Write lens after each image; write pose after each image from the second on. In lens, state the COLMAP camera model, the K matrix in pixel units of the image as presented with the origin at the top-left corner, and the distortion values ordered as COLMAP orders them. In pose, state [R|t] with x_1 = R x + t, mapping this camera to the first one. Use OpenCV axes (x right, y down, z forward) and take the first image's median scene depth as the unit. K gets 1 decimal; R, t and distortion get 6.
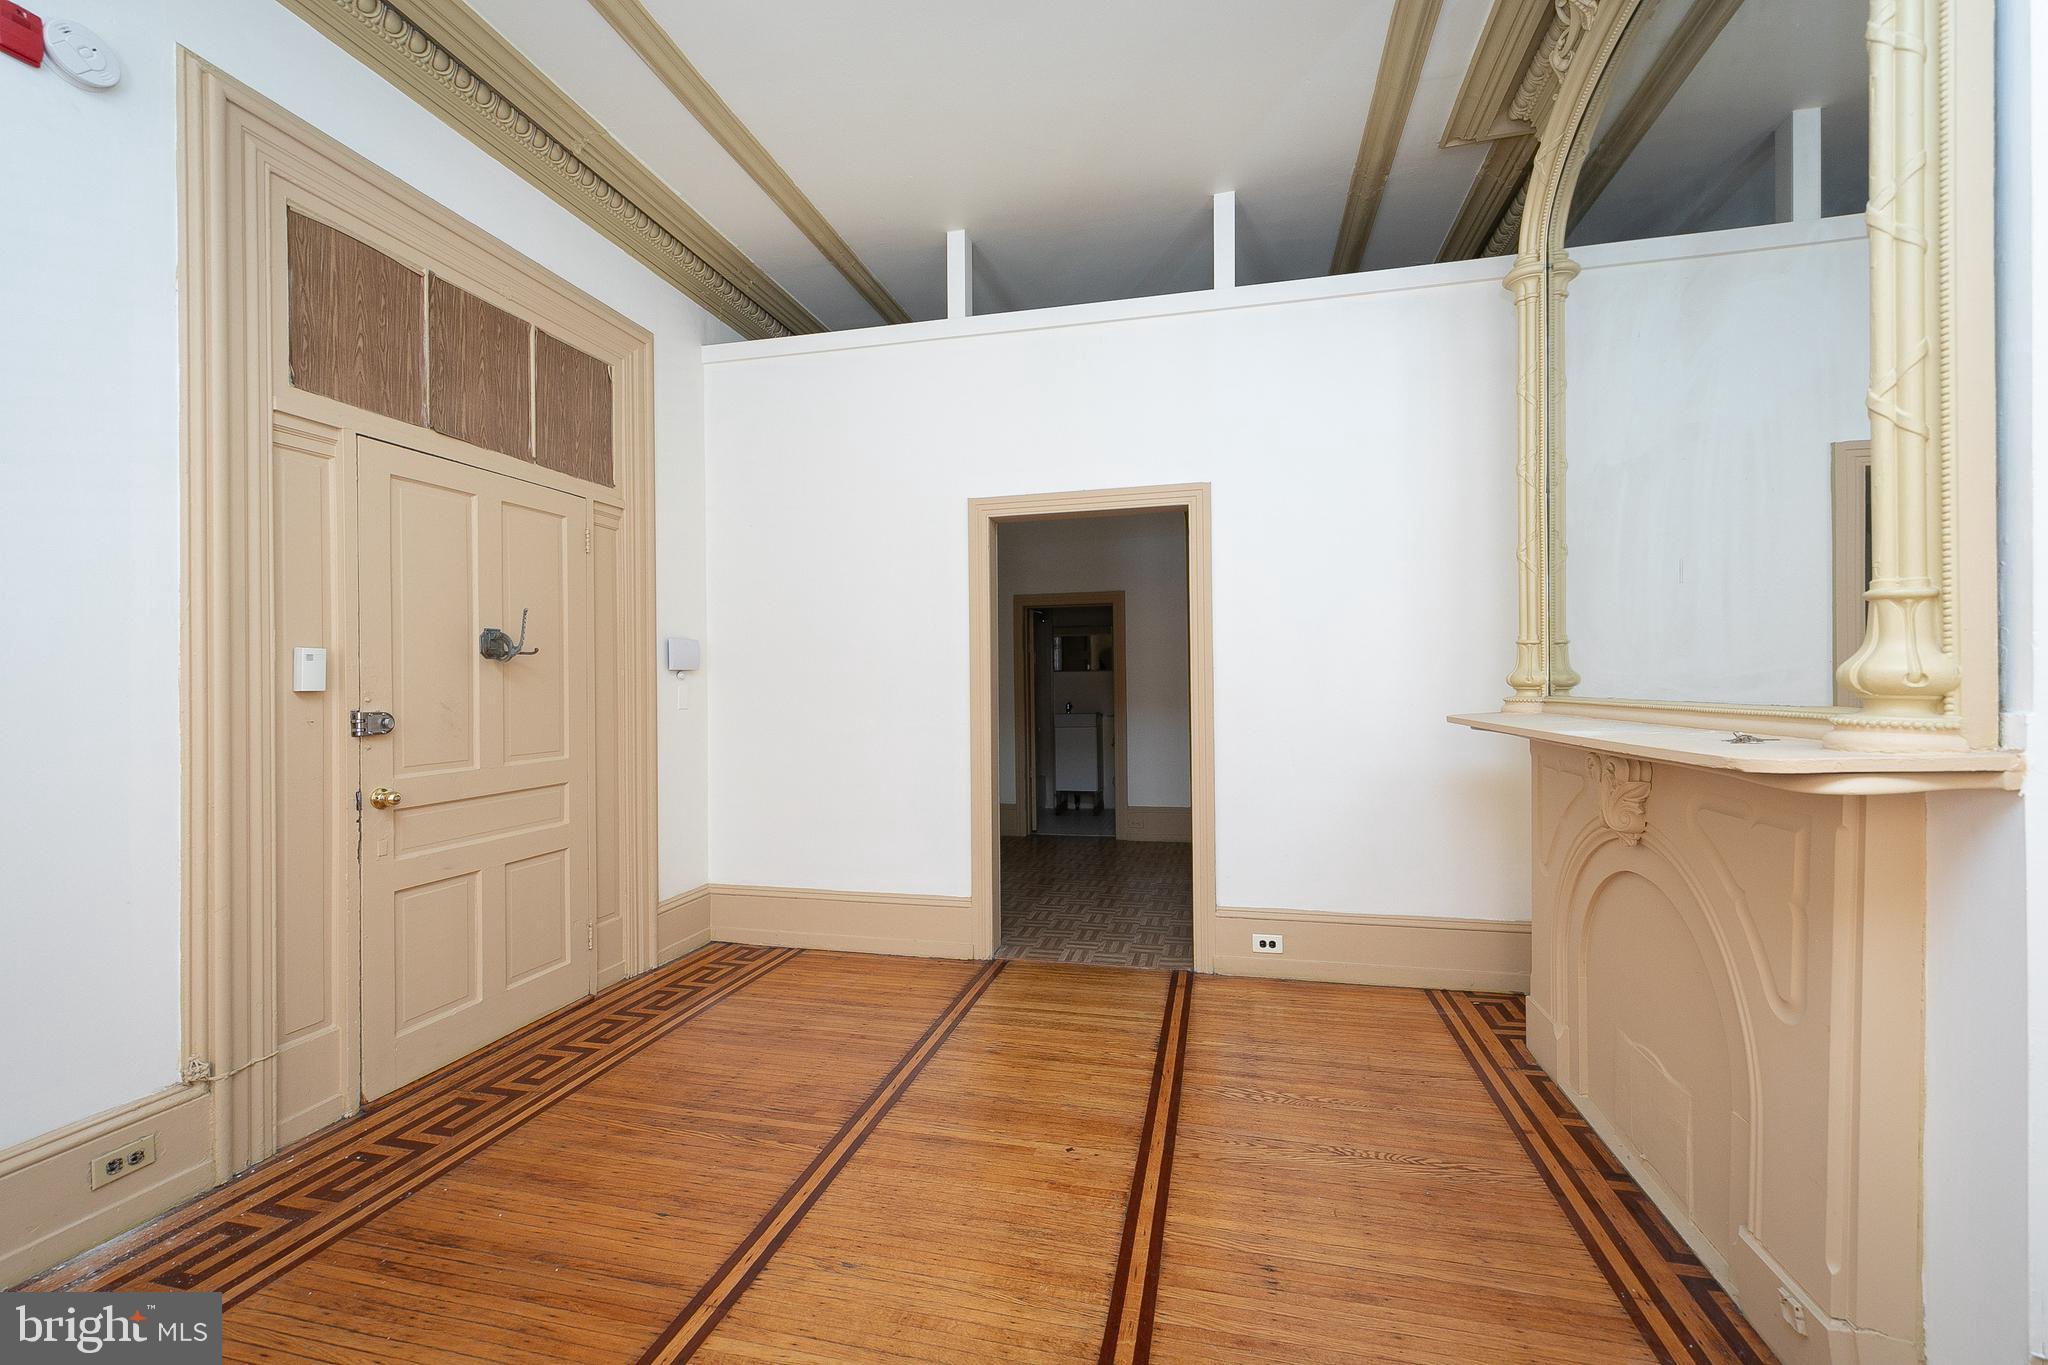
lens RADIAL K [[826.2, 0, 1028.6], [0, 826.2, 667.2], [0, 0, 1]] dist [0.010504, -0.001663]
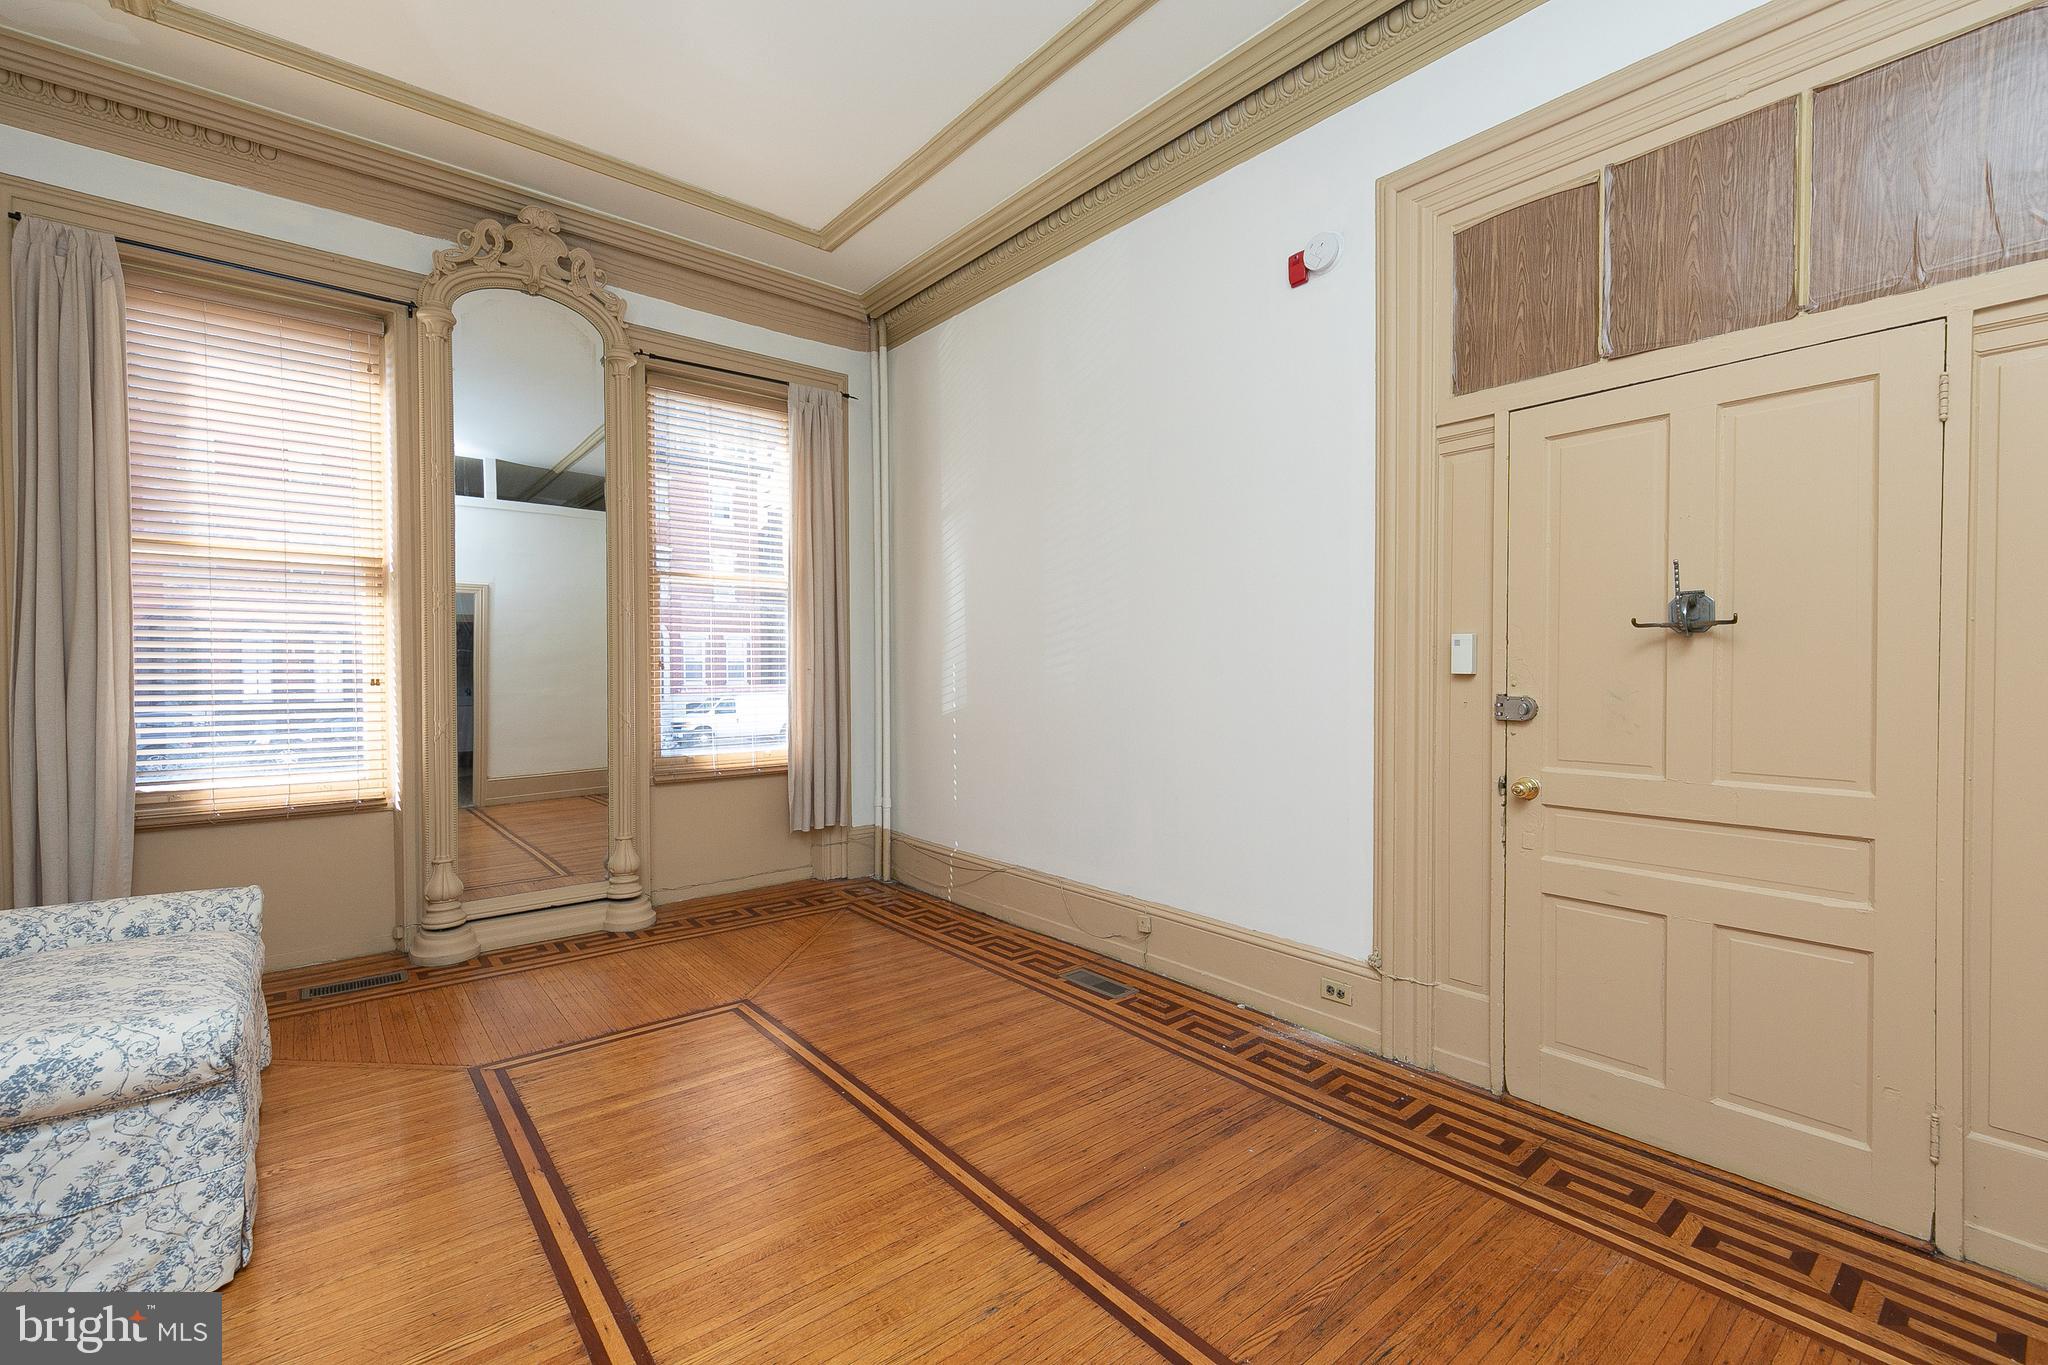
lens RADIAL K [[912.4, 0, 1028.5], [0, 912.4, 677.6], [0, 0, 1]] dist [0.007984, -0.001252]
pose [[-0.583437, 0.025856, -0.811747, 0.345237], [0.013601, 0.999664, 0.022067, 0.000075], [0.812045, 0.001834, -0.583592, 1.000858]]
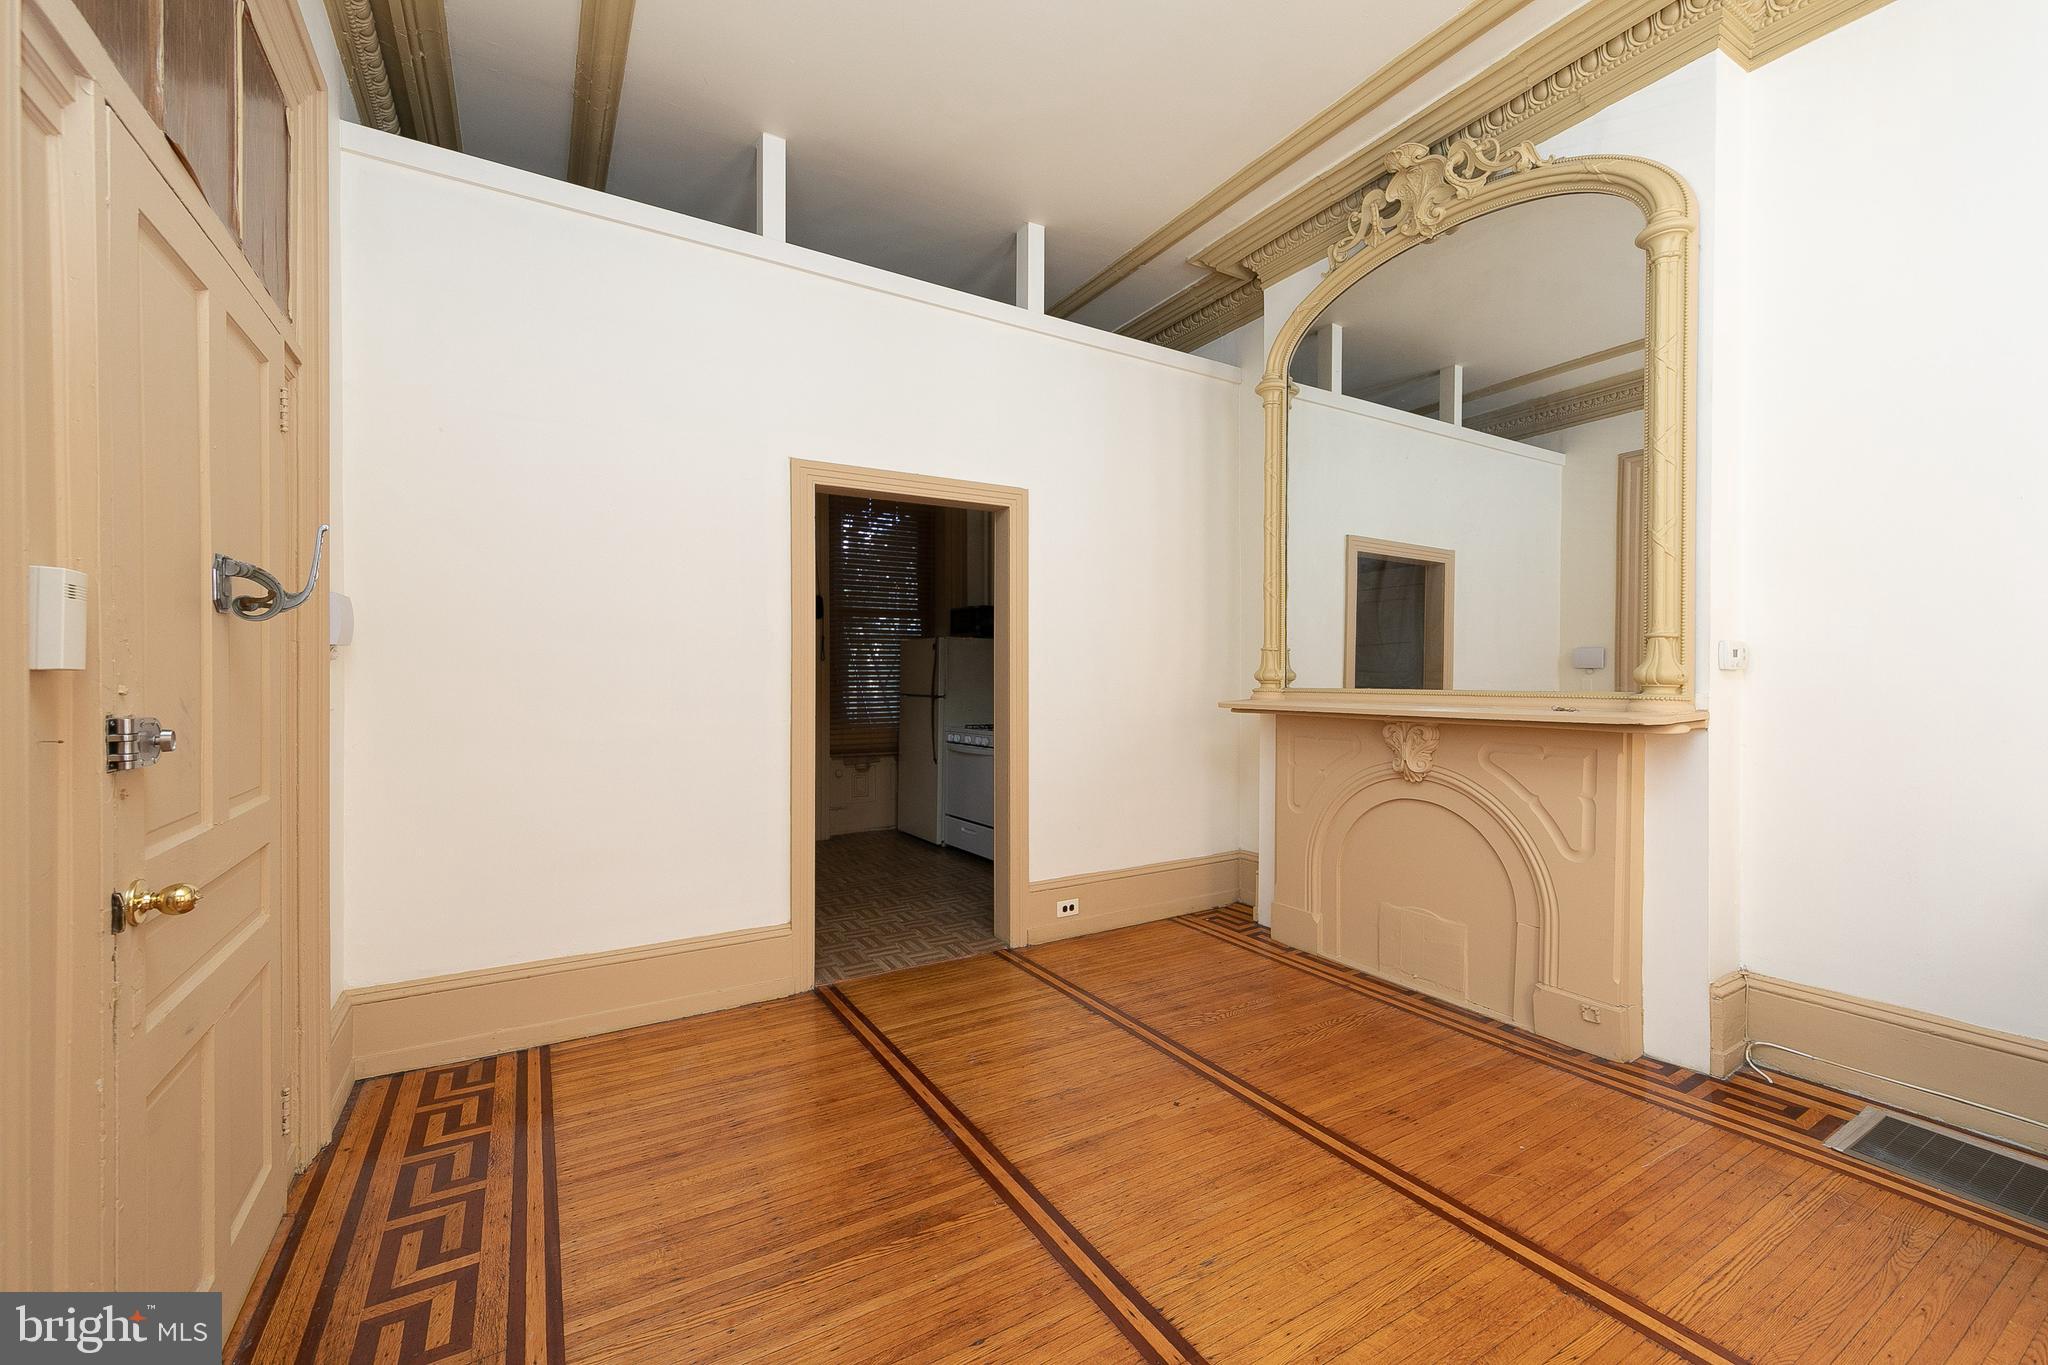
lens RADIAL K [[826.2, 0, 1044.7], [0, 826.2, 668.1], [0, 0, 1]] dist [0.010504, -0.001663]
pose [[0.714286, 0.017624, 0.699632, -0.648284], [-0.021647, 0.999761, -0.003083, 0.014198], [-0.699519, -0.012943, 0.714497, 0.271736]]
